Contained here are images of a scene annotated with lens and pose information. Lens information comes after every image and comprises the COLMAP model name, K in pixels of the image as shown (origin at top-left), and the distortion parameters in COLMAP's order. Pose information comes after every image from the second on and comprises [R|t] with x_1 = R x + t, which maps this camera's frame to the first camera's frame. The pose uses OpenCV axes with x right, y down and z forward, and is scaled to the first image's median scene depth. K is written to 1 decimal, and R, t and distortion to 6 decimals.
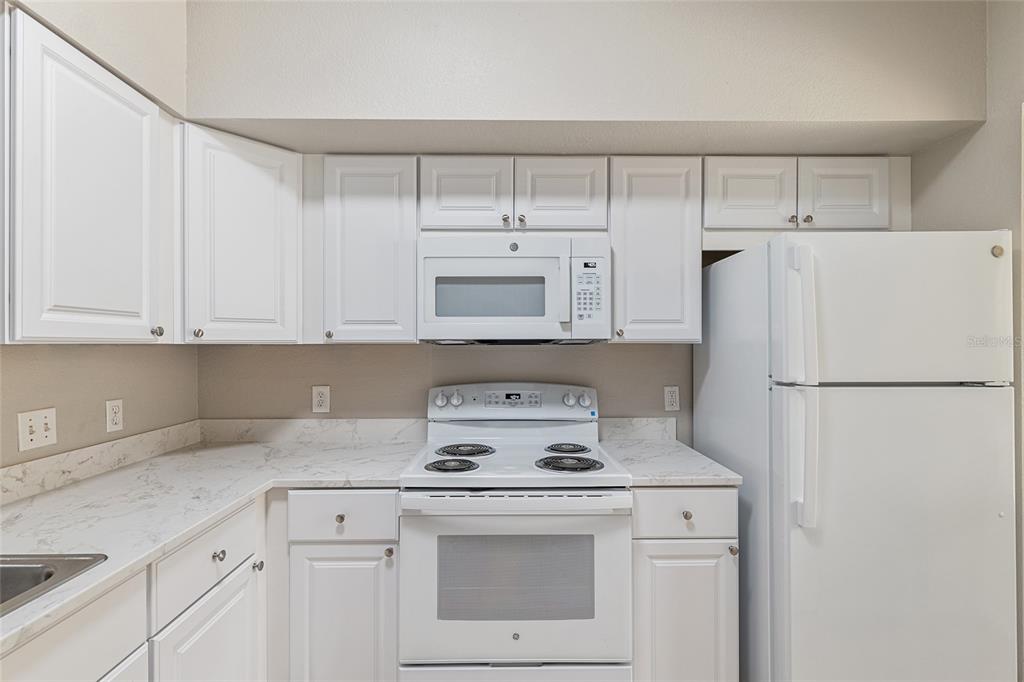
lens RADIAL K [[470.7, 0, 512.0], [0, 470.7, 341.0], [0, 0, 1]] dist [0.000260, -0.000026]
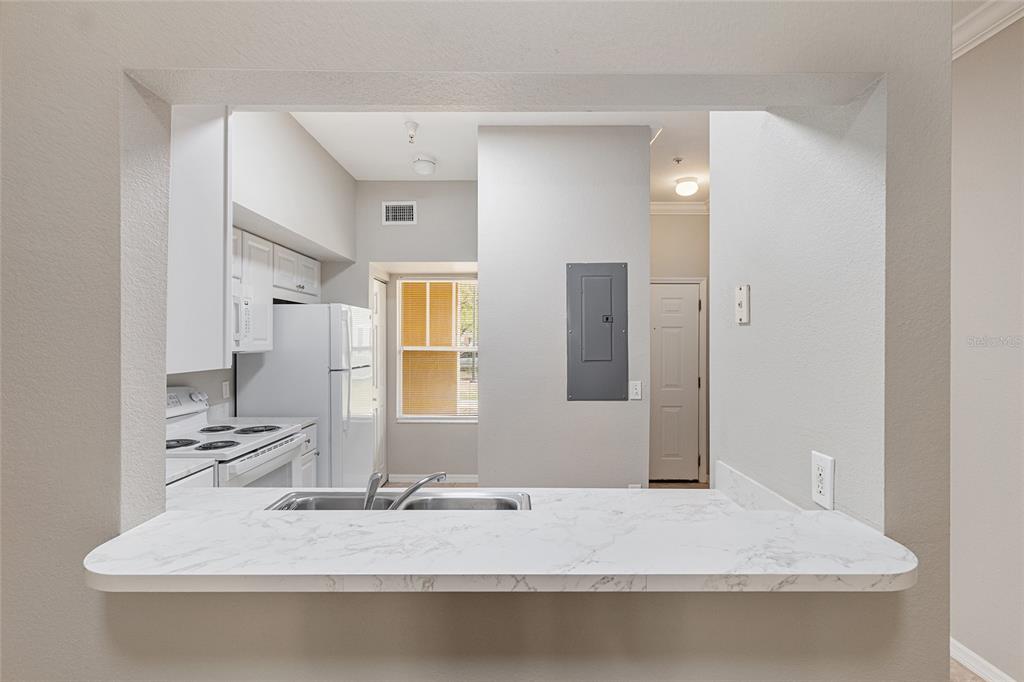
lens RADIAL K [[470.7, 0, 512.0], [0, 470.7, 341.0], [0, 0, 1]] dist [0.000260, -0.000026]
pose [[0.009224, 0.002995, 0.999953, -1.624823], [-0.008326, 0.999961, -0.002918, -0.047482], [-0.999923, -0.008299, 0.009249, 0.136580]]
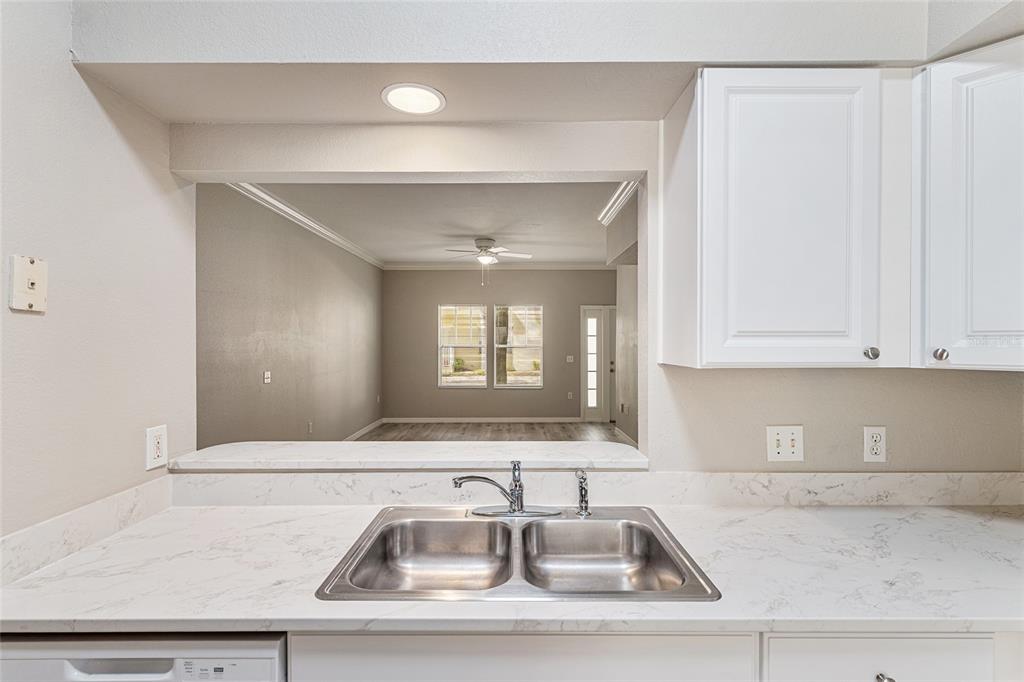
lens RADIAL K [[483.5, 0, 512.7], [0, 483.5, 348.5], [0, 0, 1]] dist [-0.000422, -0.000067]
pose [[-0.017113, 0.010986, -0.999793, 0.076270], [0.004821, 0.999929, 0.010905, -0.037988], [0.999842, -0.004633, -0.017164, 0.381787]]
